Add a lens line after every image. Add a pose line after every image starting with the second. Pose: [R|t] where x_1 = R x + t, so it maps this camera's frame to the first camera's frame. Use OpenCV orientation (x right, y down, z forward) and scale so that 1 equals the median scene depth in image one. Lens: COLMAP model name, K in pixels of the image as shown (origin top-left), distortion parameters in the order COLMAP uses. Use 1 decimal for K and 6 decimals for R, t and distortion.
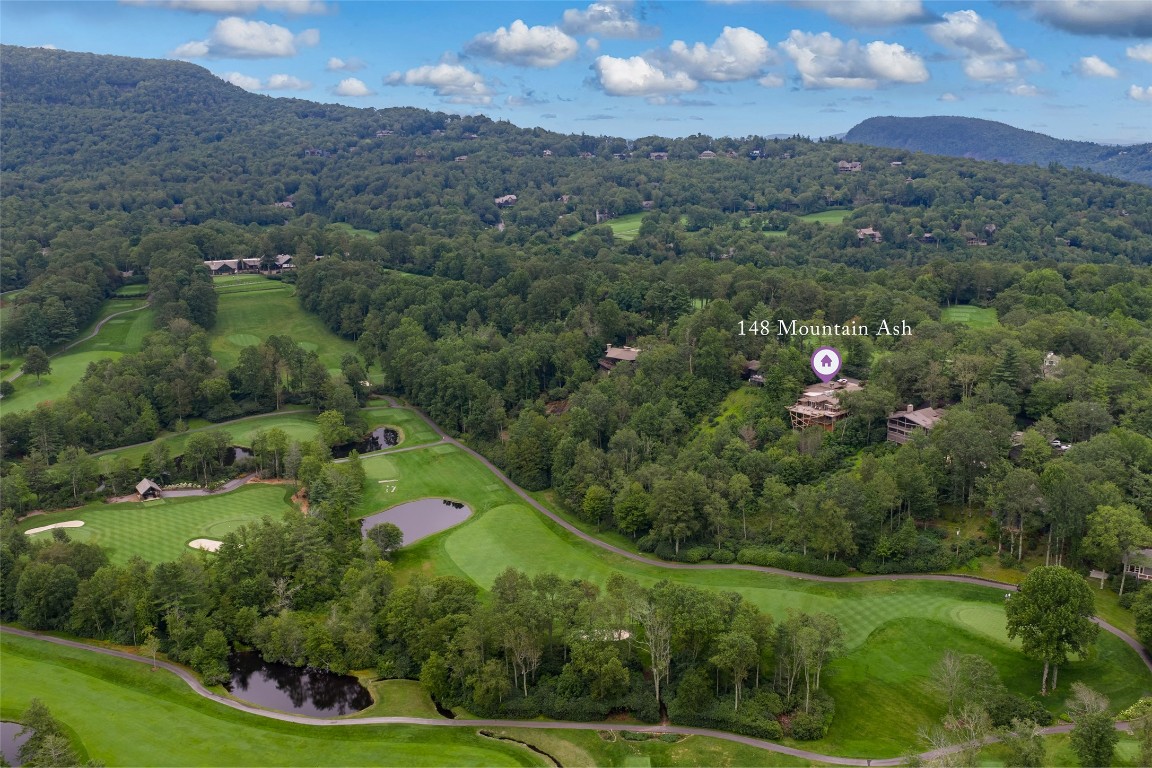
lens RADIAL K [[1124.8, 0, 576.0], [0, 1124.8, 384.0], [0, 0, 1]] dist [0.000465, -0.006540]
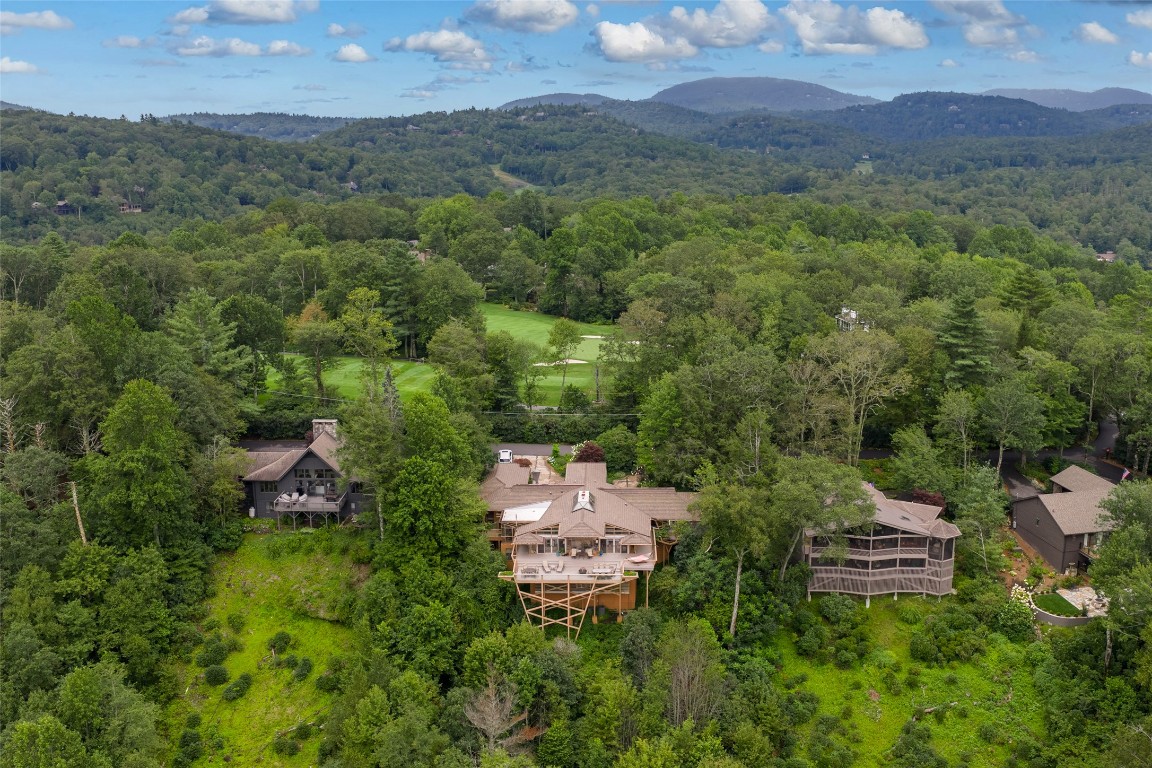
lens RADIAL K [[1124.8, 0, 576.0], [0, 1124.8, 384.0], [0, 0, 1]] dist [0.000465, -0.006540]
pose [[0.653029, -0.180737, 0.735451, -0.009163], [0.178275, 0.980502, 0.082663, -0.017945], [-0.736051, 0.077132, 0.672517, 0.237222]]
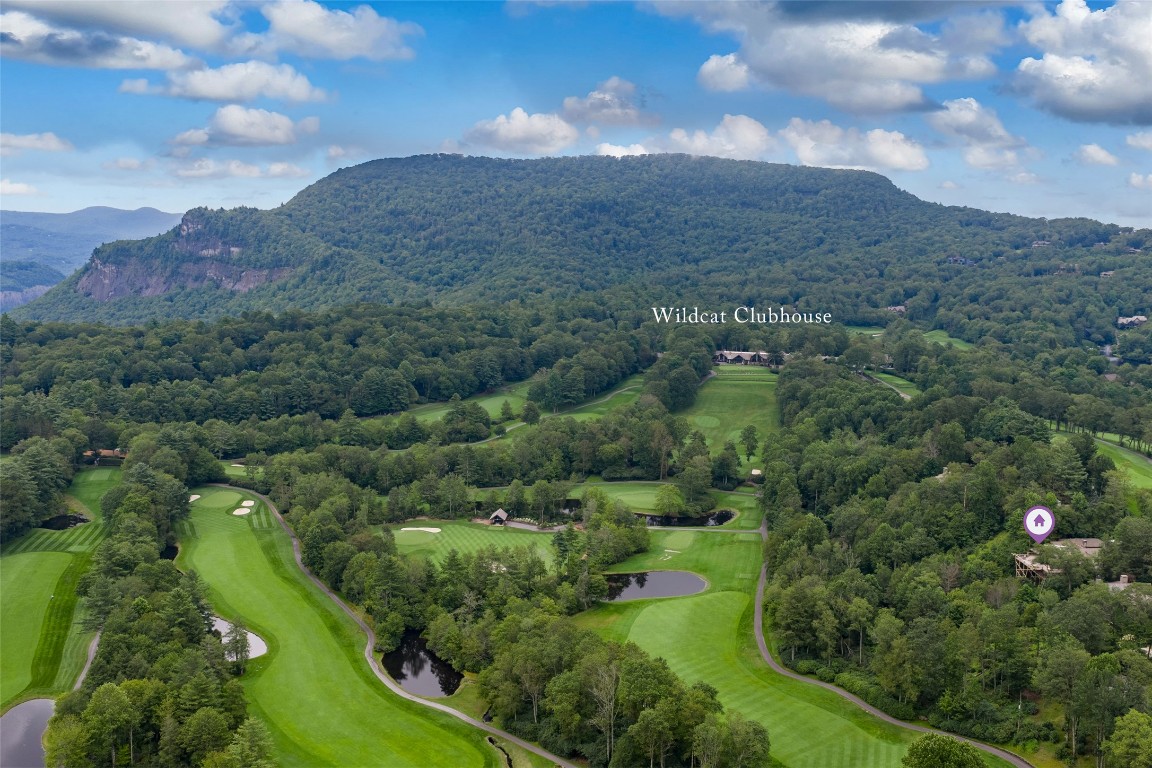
lens RADIAL K [[1124.8, 0, 576.0], [0, 1124.8, 384.0], [0, 0, 1]] dist [0.000465, -0.006540]
pose [[0.787742, 0.111311, -0.605865, 0.140865], [-0.164020, 0.985934, -0.032120, -0.009014], [0.593768, 0.124676, 0.794919, 0.008816]]
